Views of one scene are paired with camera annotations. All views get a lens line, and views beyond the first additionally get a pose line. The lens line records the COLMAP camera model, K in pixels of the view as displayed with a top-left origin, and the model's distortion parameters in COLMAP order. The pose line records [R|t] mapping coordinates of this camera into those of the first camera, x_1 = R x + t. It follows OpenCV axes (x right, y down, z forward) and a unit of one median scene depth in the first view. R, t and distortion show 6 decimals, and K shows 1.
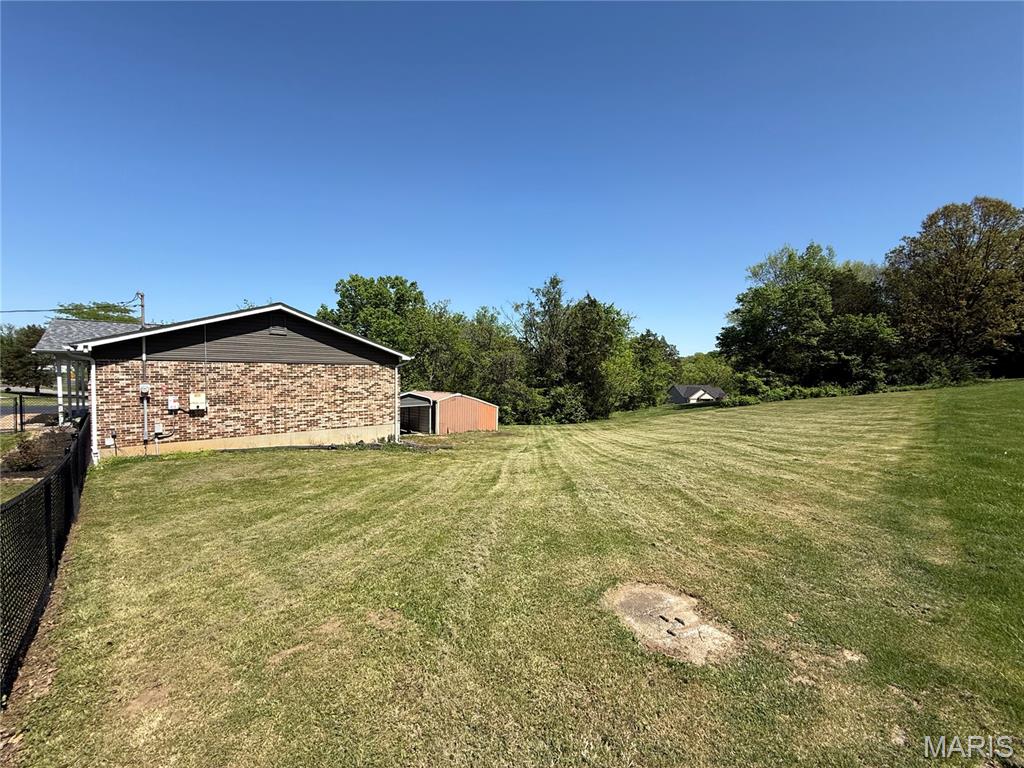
lens RADIAL K [[406.6, 0, 512.3], [0, 406.6, 388.9], [0, 0, 1]] dist [-0.001434, 0.000604]
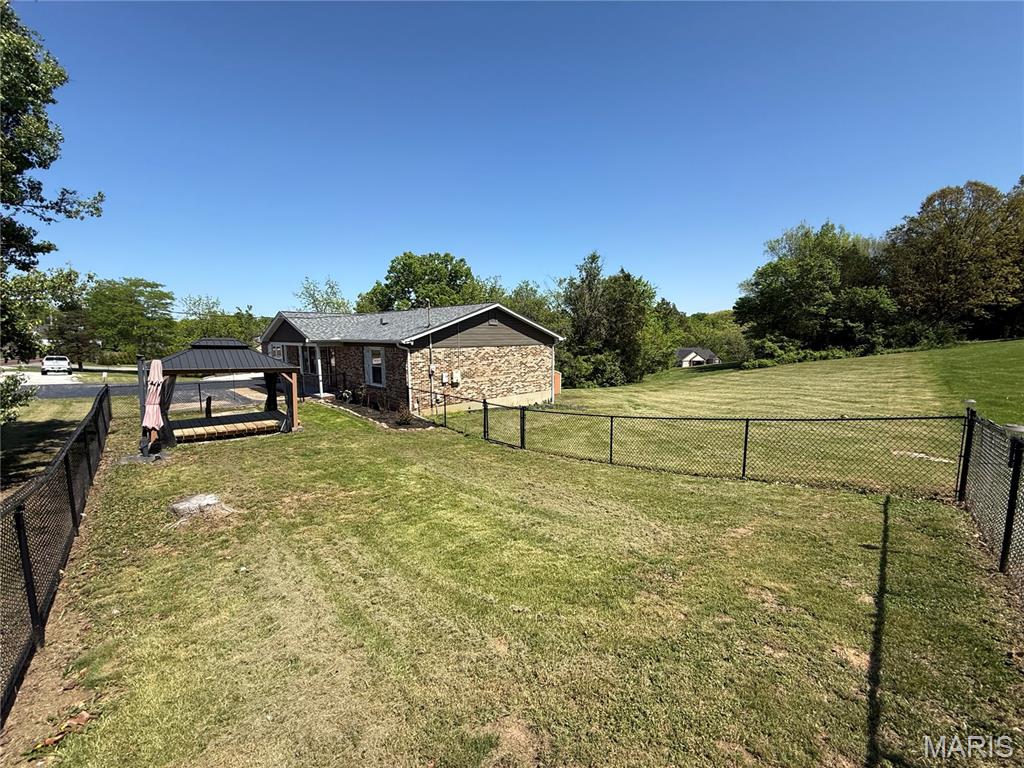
lens RADIAL K [[406.6, 0, 511.5], [0, 406.6, 390.4], [0, 0, 1]] dist [-0.001434, 0.000604]
pose [[0.998674, -0.023252, 0.045929, -0.198987], [0.018997, 0.995670, 0.090995, -0.013619], [-0.047846, -0.090002, 0.994792, -0.122313]]
